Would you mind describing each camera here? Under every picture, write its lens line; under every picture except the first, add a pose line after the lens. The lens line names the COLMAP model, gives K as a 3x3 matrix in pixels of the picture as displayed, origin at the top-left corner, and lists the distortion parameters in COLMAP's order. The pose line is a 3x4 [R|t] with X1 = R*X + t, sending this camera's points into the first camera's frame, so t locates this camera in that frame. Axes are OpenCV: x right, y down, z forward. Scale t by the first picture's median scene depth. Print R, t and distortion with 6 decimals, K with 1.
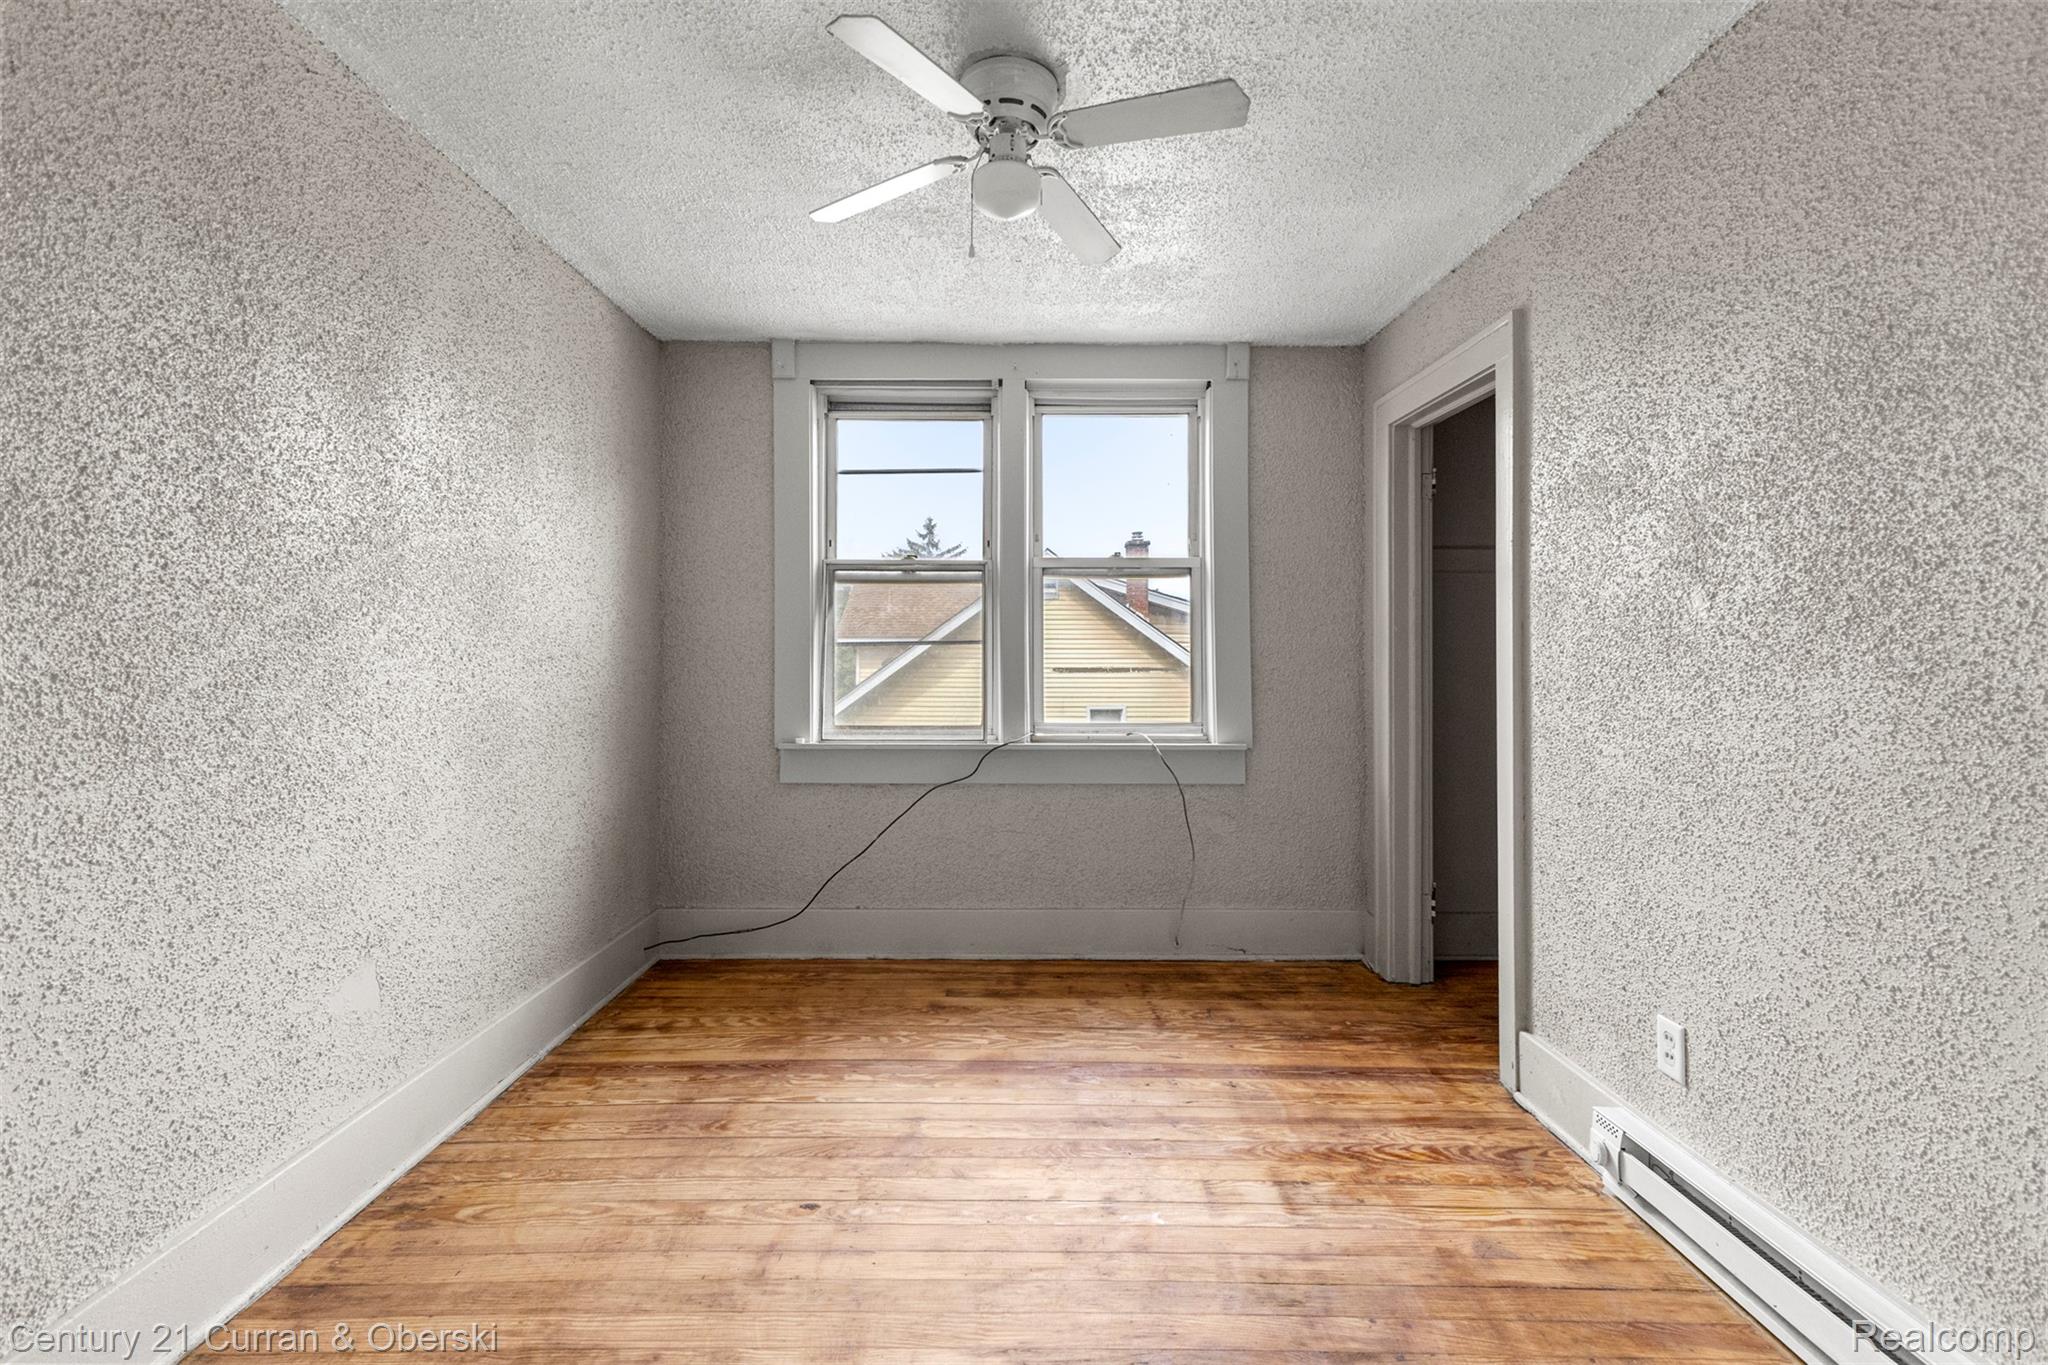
lens RADIAL K [[904.5, 0, 1037.9], [0, 904.5, 679.8], [0, 0, 1]] dist [0.014972, -0.000624]
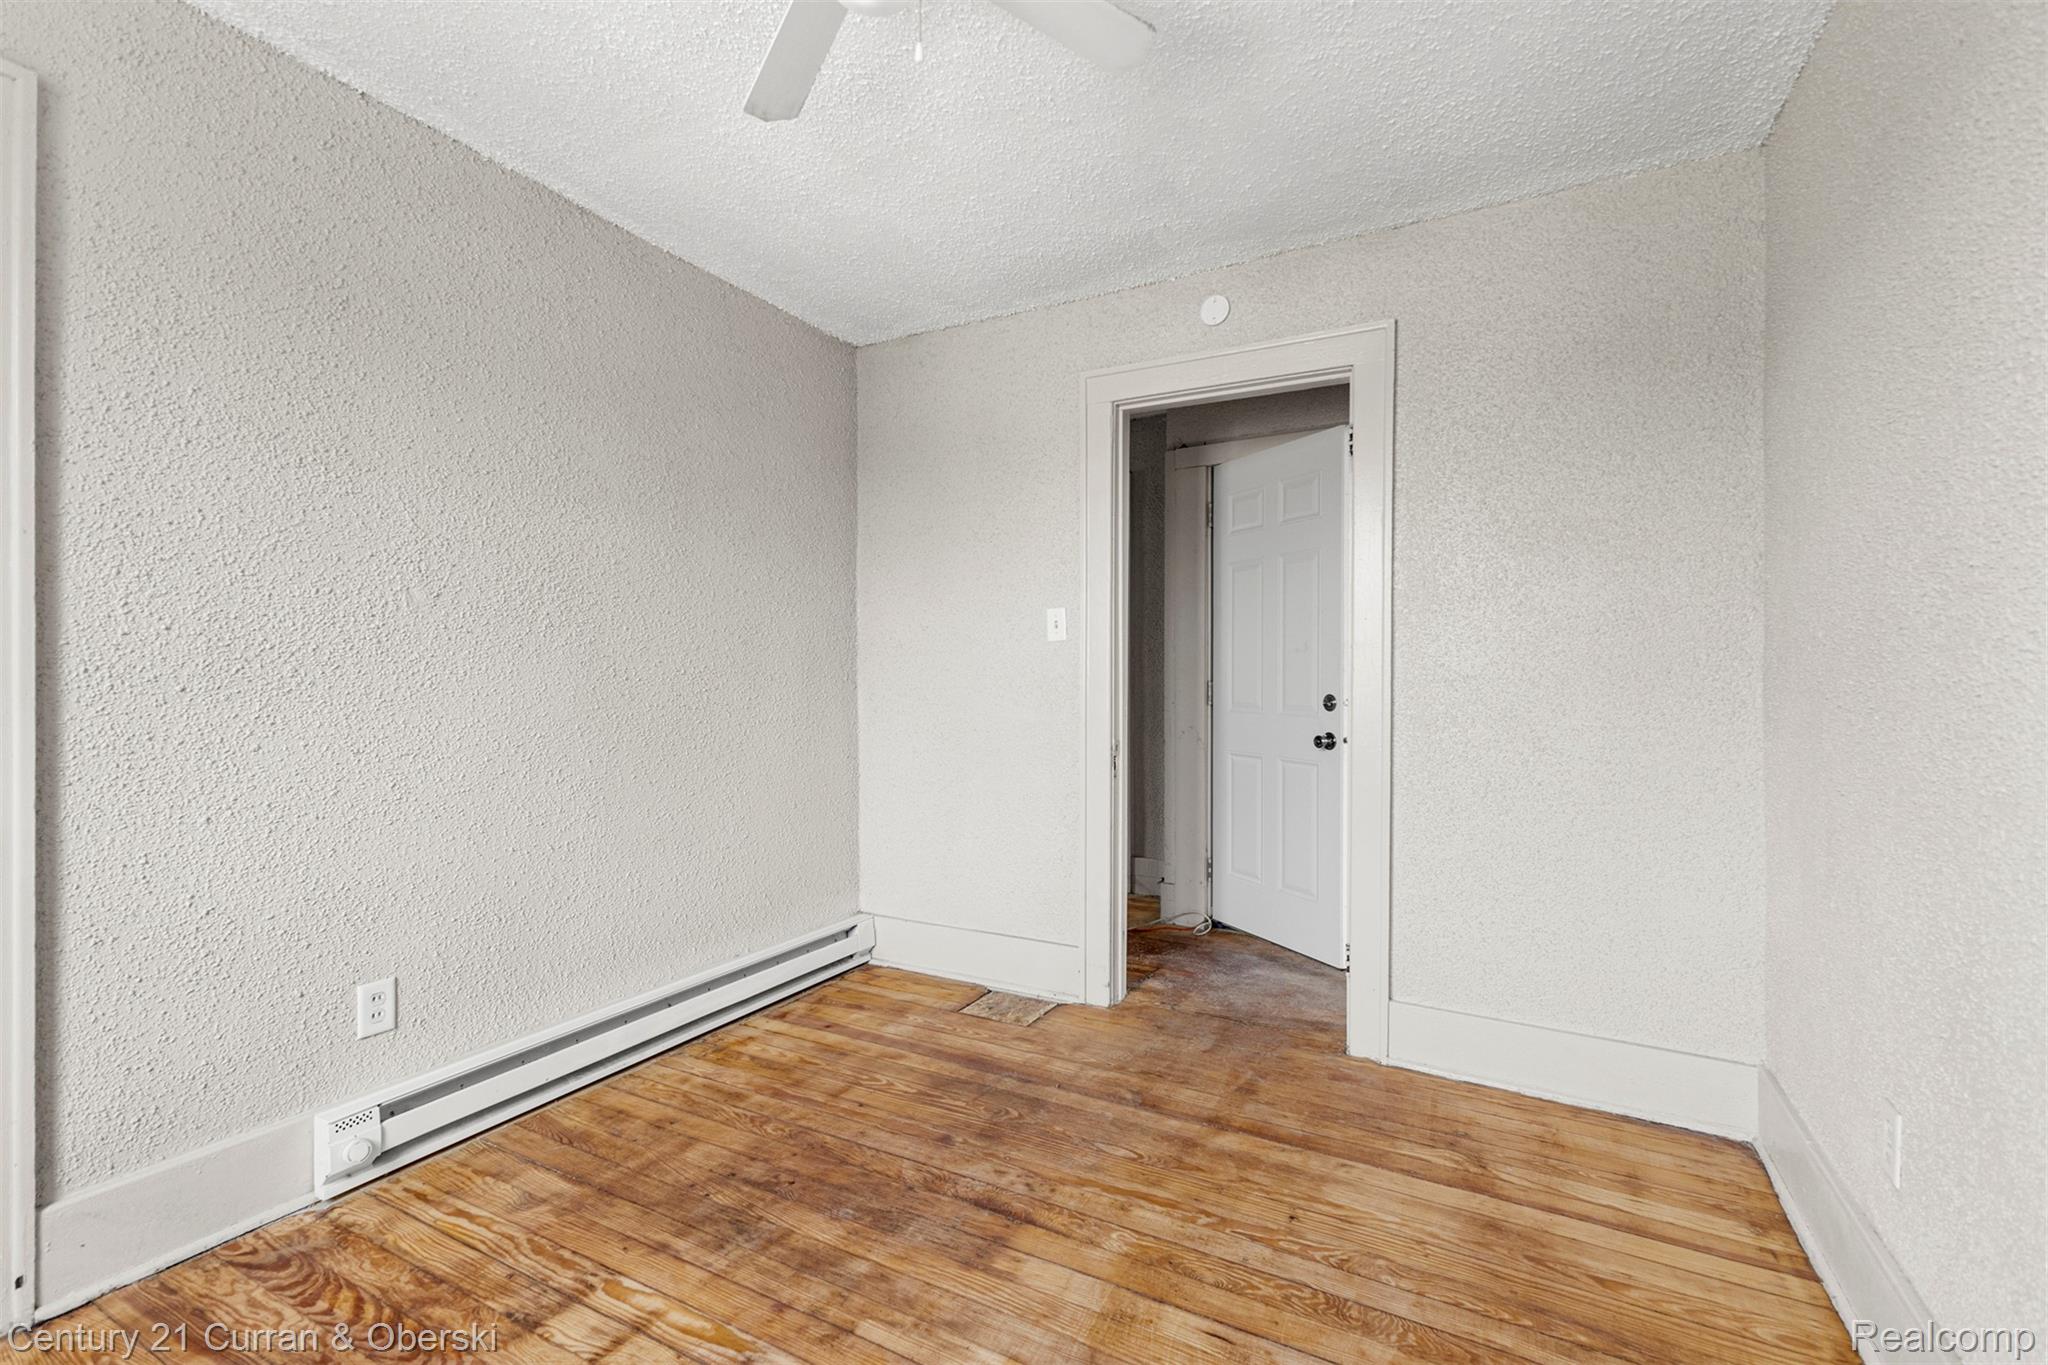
lens RADIAL K [[904.5, 0, 1037.9], [0, 904.5, 679.8], [0, 0, 1]] dist [0.014972, -0.000624]
pose [[-0.877553, -0.014571, 0.479259, -0.496785], [-0.005969, 0.999793, 0.019467, -0.007581], [-0.479443, 0.014223, -0.877458, 1.550598]]
